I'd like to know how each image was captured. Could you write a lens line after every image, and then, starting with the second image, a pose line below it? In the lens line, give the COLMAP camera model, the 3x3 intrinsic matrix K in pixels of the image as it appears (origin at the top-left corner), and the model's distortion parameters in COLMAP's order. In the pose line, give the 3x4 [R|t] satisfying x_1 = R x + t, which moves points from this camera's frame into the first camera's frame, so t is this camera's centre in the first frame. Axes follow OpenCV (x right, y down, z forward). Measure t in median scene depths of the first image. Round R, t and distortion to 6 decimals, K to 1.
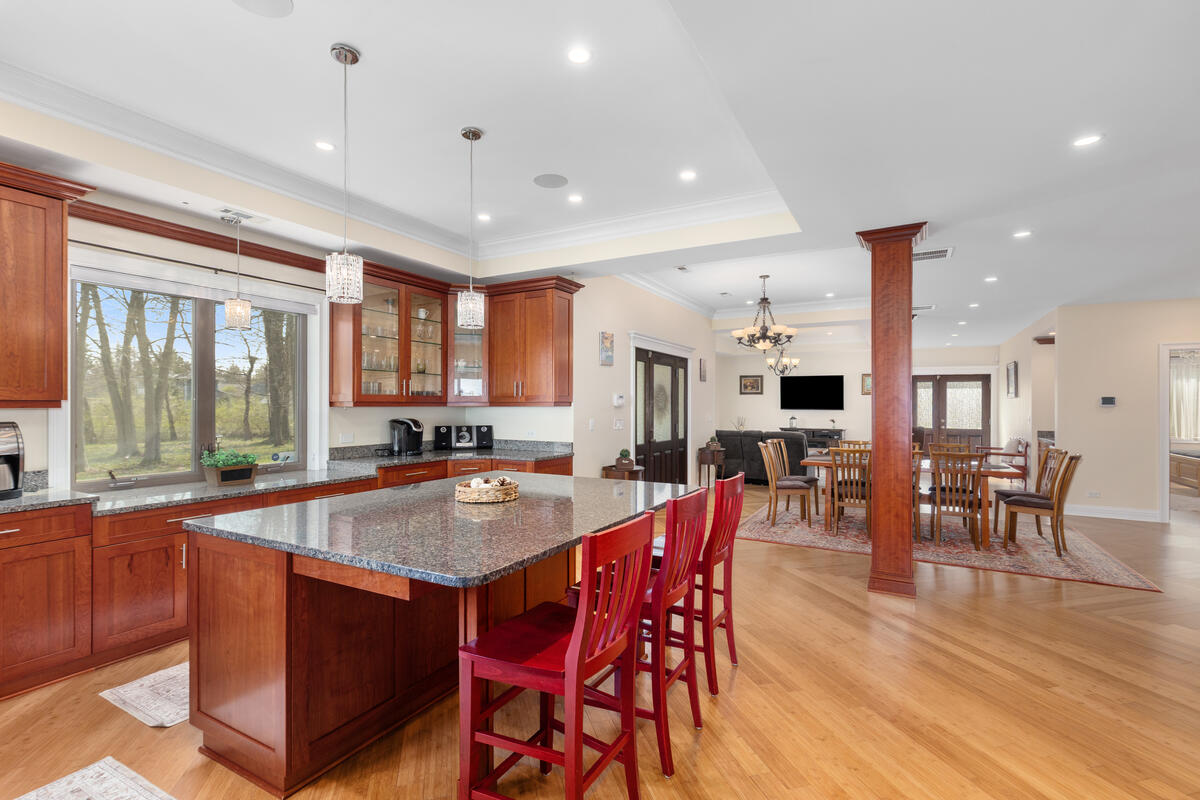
lens RADIAL K [[539.9, 0, 605.5], [0, 539.9, 404.8], [0, 0, 1]] dist [0.005215, -0.000796]
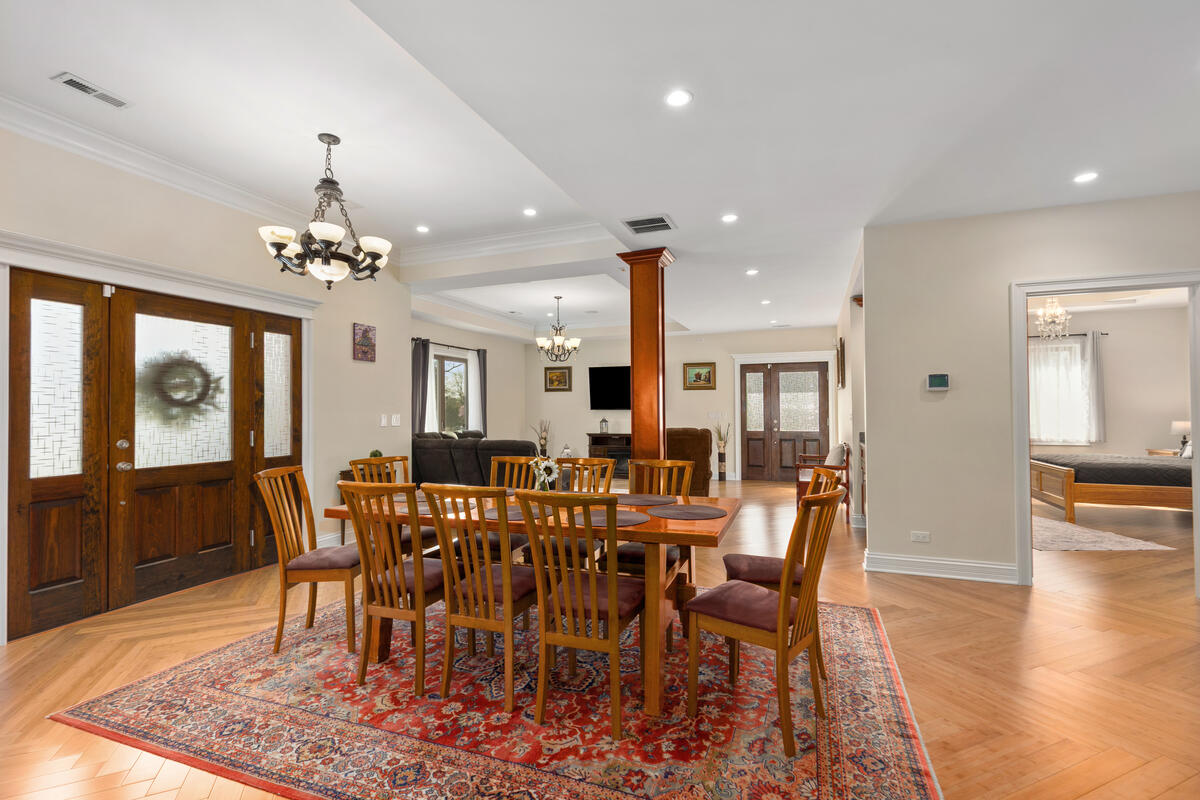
lens RADIAL K [[539.9, 0, 608.4], [0, 539.9, 403.6], [0, 0, 1]] dist [0.005215, -0.000796]
pose [[0.989310, -0.009163, 0.145542, 0.278465], [0.011518, 0.999816, -0.015344, 0.013380], [-0.145375, 0.016856, 0.989233, 0.267885]]
